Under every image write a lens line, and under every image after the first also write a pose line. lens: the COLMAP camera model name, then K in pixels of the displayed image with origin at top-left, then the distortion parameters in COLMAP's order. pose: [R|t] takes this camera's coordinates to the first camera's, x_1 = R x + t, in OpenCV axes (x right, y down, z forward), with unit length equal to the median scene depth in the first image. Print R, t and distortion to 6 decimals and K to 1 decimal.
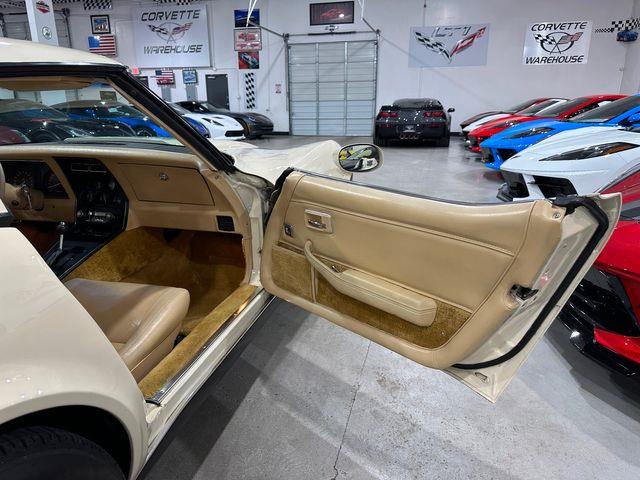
lens RADIAL K [[470.3, 0, 308.3], [0, 470.3, 239.5], [0, 0, 1]] dist [0.000733, -0.009354]
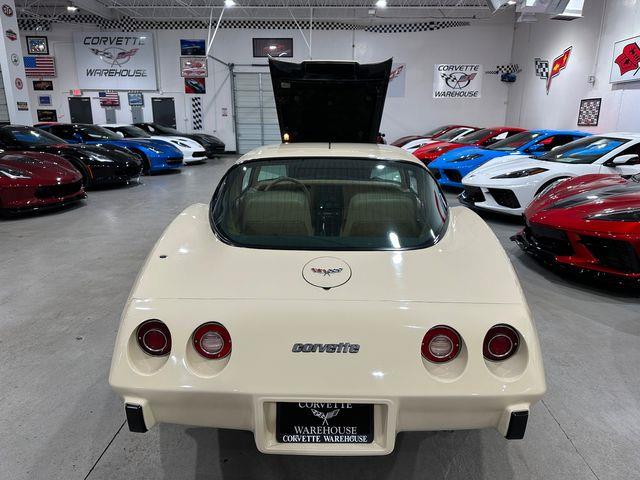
lens RADIAL K [[459.3, 0, 320.0], [0, 459.3, 240.0], [0, 0, 1]] dist [-0.006045, -0.003506]
pose [[0.975975, -0.043166, 0.213564, -0.087873], [0.048555, 0.998619, -0.020051, 0.009376], [-0.212404, 0.029938, 0.976723, -0.083967]]
